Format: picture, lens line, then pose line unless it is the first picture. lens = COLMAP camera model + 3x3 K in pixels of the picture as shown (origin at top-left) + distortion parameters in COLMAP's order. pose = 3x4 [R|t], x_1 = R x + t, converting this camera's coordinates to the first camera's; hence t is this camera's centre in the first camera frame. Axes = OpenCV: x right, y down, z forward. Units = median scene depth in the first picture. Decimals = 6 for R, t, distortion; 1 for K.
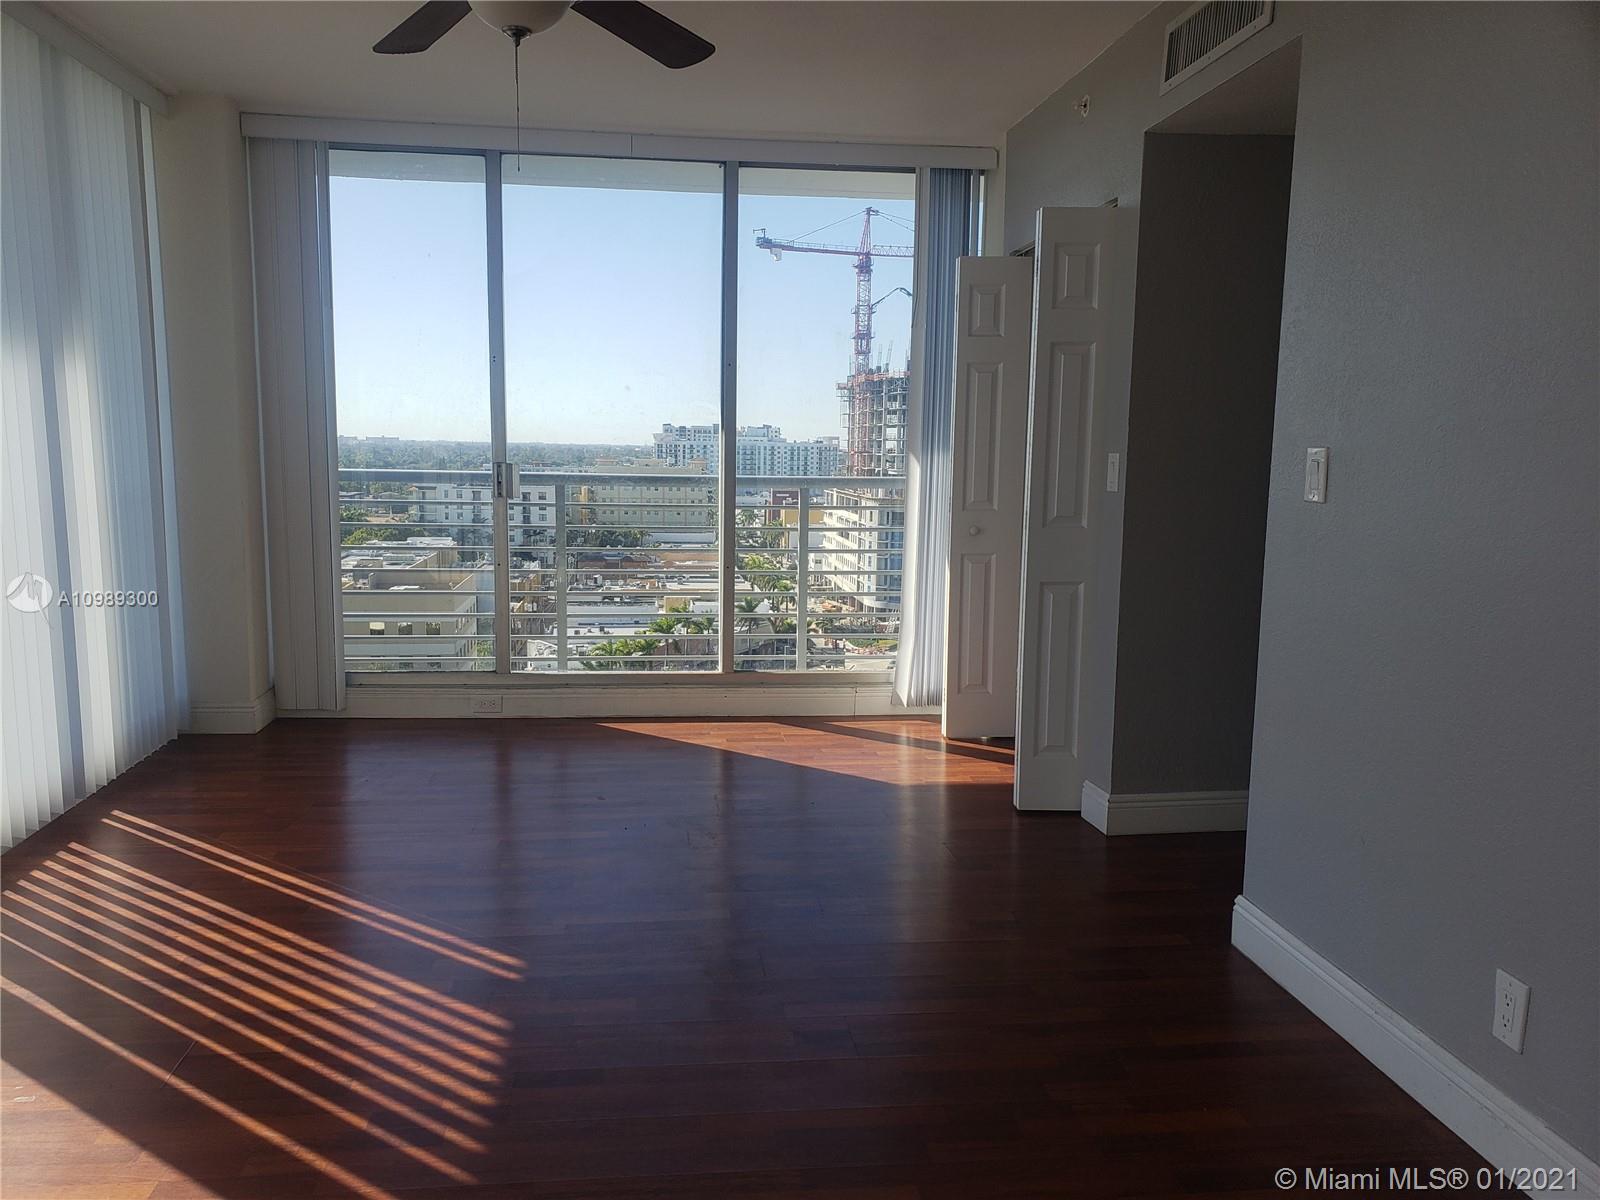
lens RADIAL K [[1237.3, 0, 800.0], [0, 1237.3, 600.0], [0, 0, 1]] dist [-0.095982, 0.130875]
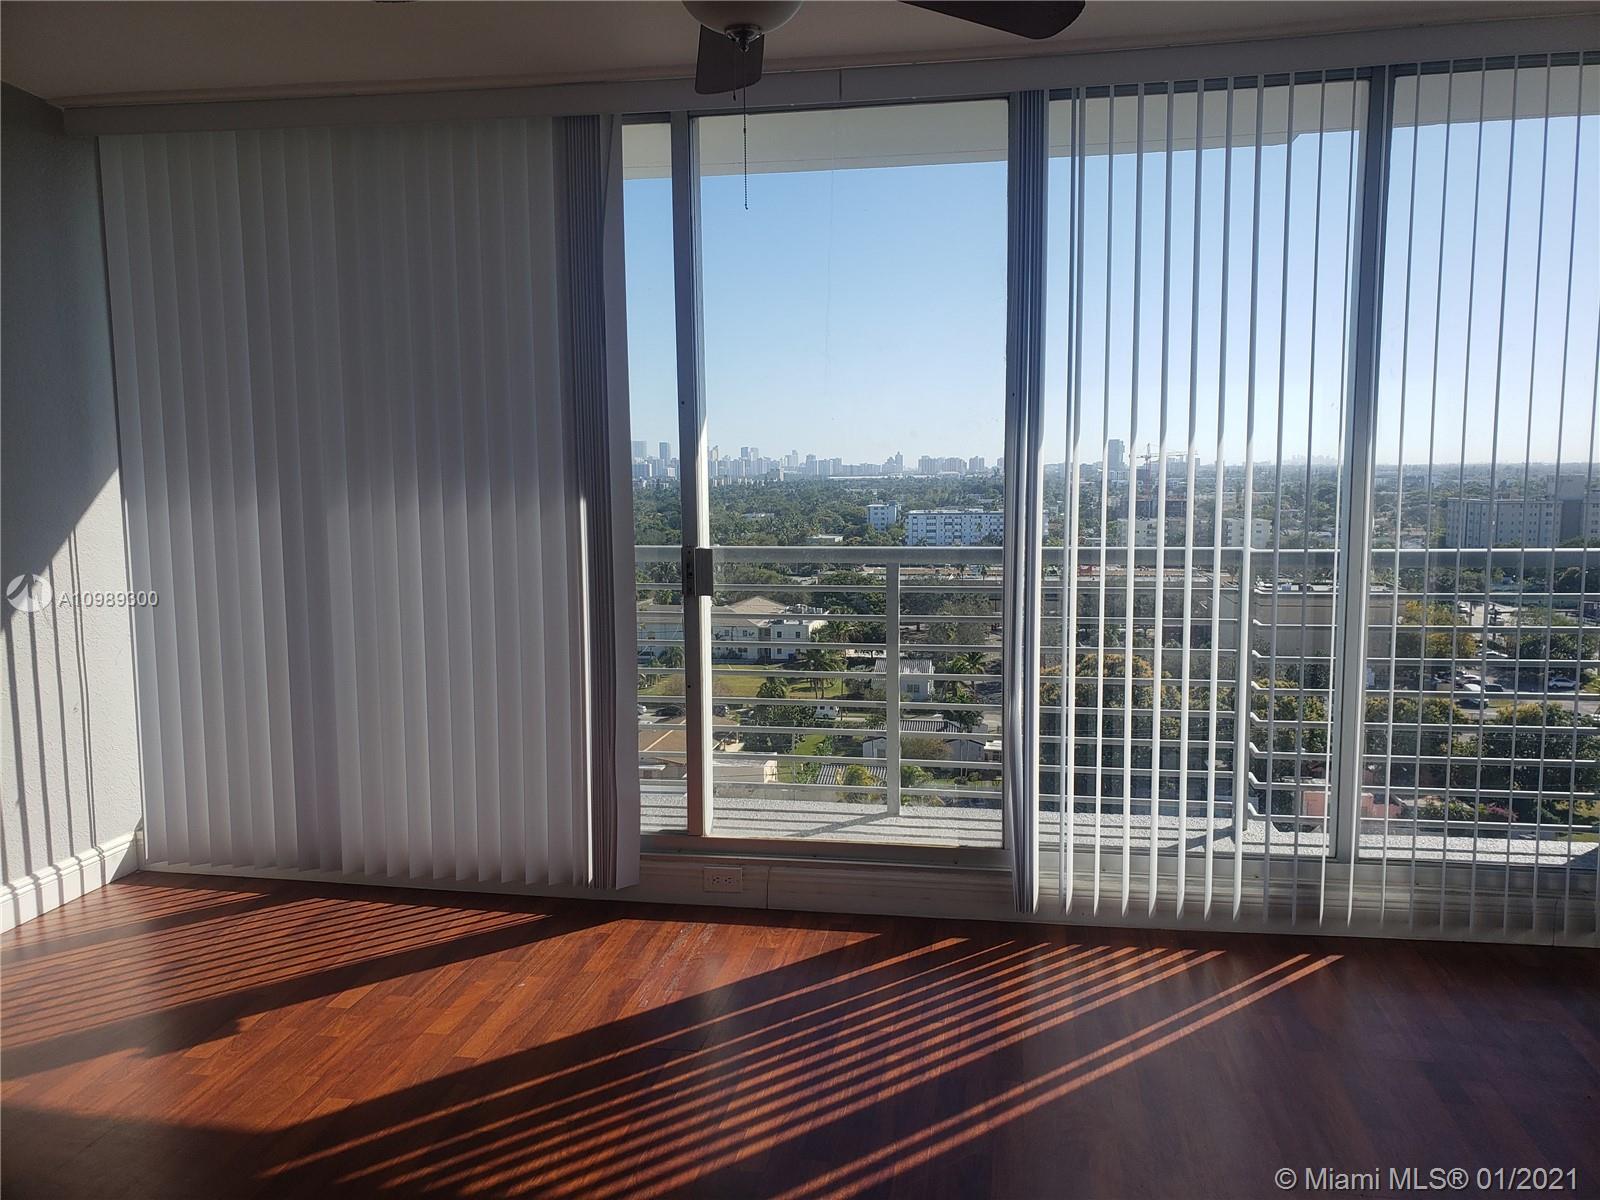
lens RADIAL K [[1237.3, 0, 800.0], [0, 1237.3, 600.0], [0, 0, 1]] dist [-0.095982, 0.130875]
pose [[-0.271613, 0.098978, -0.957303, 0.412622], [-0.117032, 0.983919, 0.134935, -0.173640], [0.955264, 0.148685, -0.255662, 0.970283]]
